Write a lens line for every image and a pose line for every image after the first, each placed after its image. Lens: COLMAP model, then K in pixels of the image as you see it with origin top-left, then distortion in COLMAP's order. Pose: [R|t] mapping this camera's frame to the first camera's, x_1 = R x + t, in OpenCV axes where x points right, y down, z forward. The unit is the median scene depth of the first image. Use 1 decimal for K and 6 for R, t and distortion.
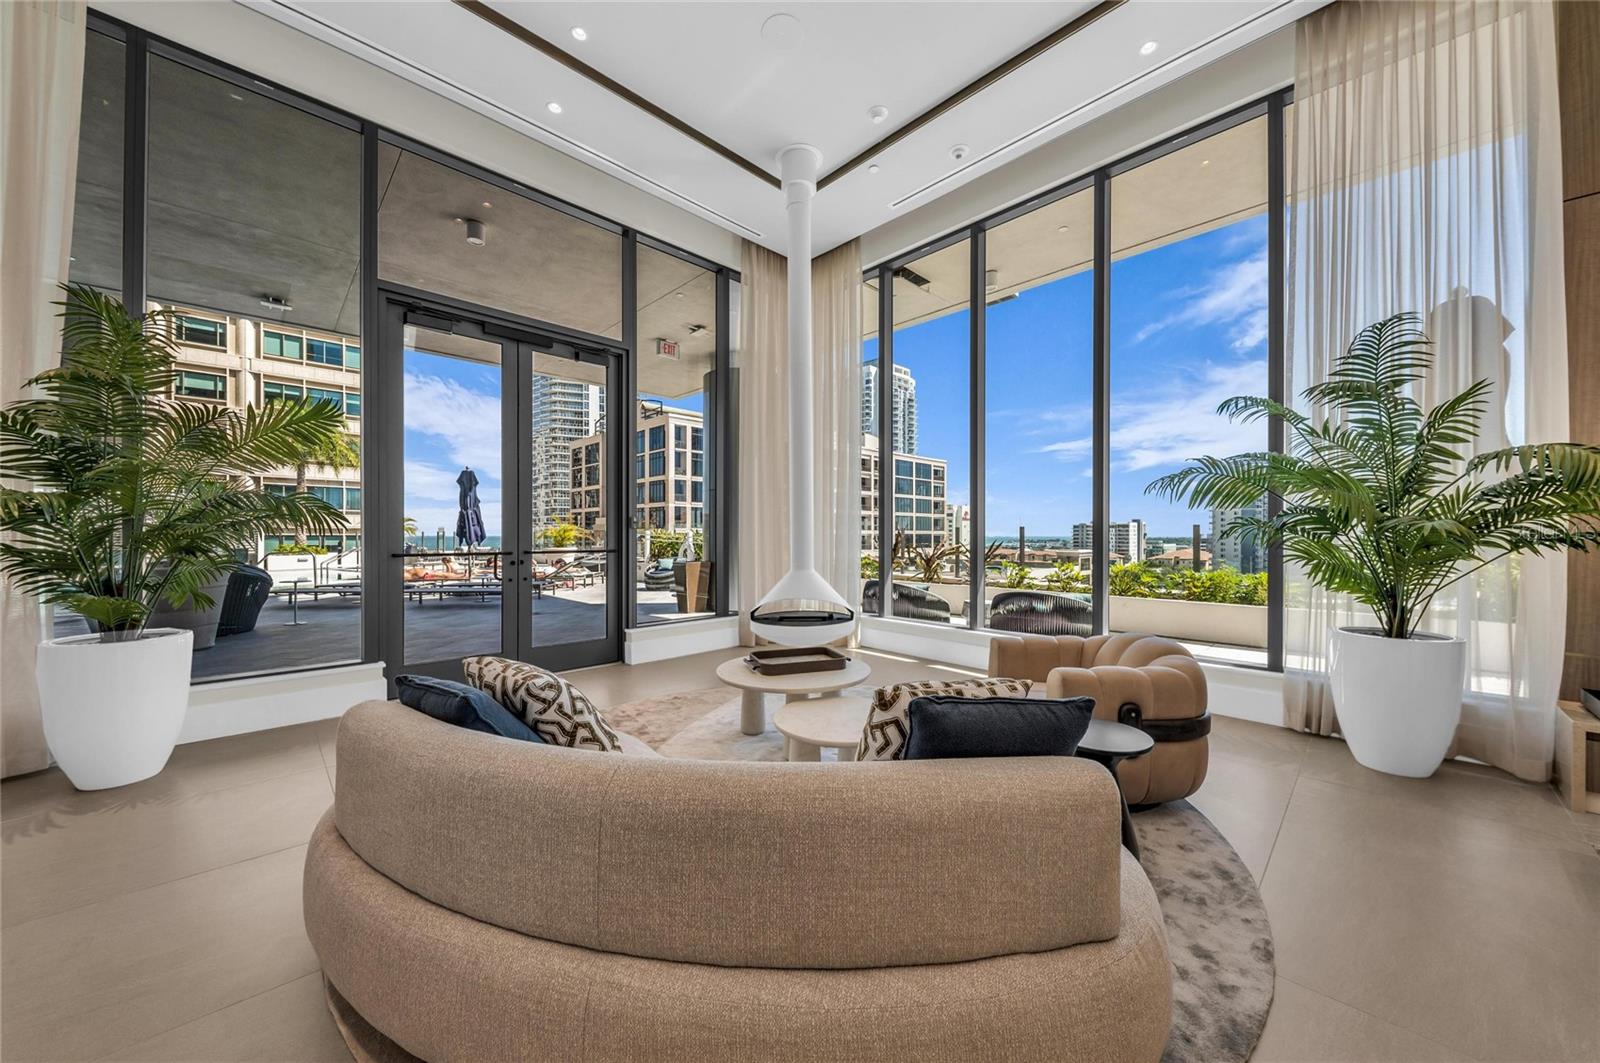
lens RADIAL K [[576.1, 0, 800.4], [0, 576.1, 531.4], [0, 0, 1]] dist [0.001018, -0.000400]
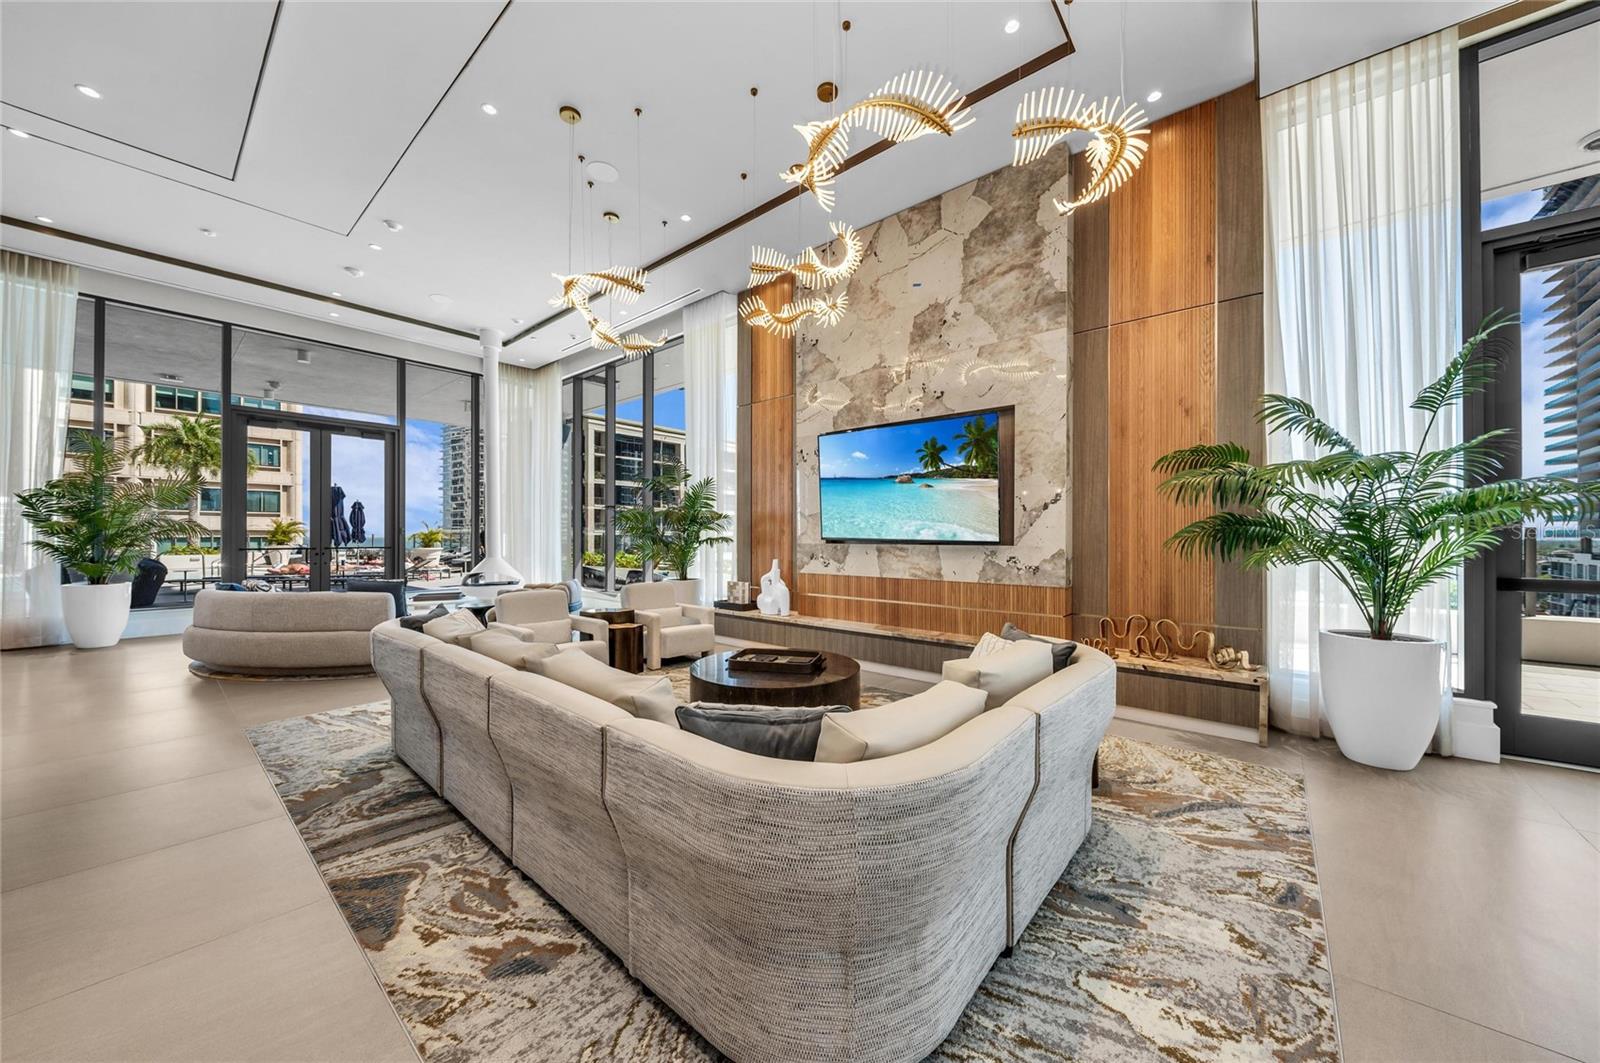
lens RADIAL K [[576.1, 0, 799.7], [0, 576.1, 533.2], [0, 0, 1]] dist [0.001018, -0.000400]
pose [[0.995504, 0.002219, 0.094693, 0.711696], [-0.002100, 0.999997, -0.001350, -0.010666], [-0.094696, 0.001145, 0.995506, -0.799596]]
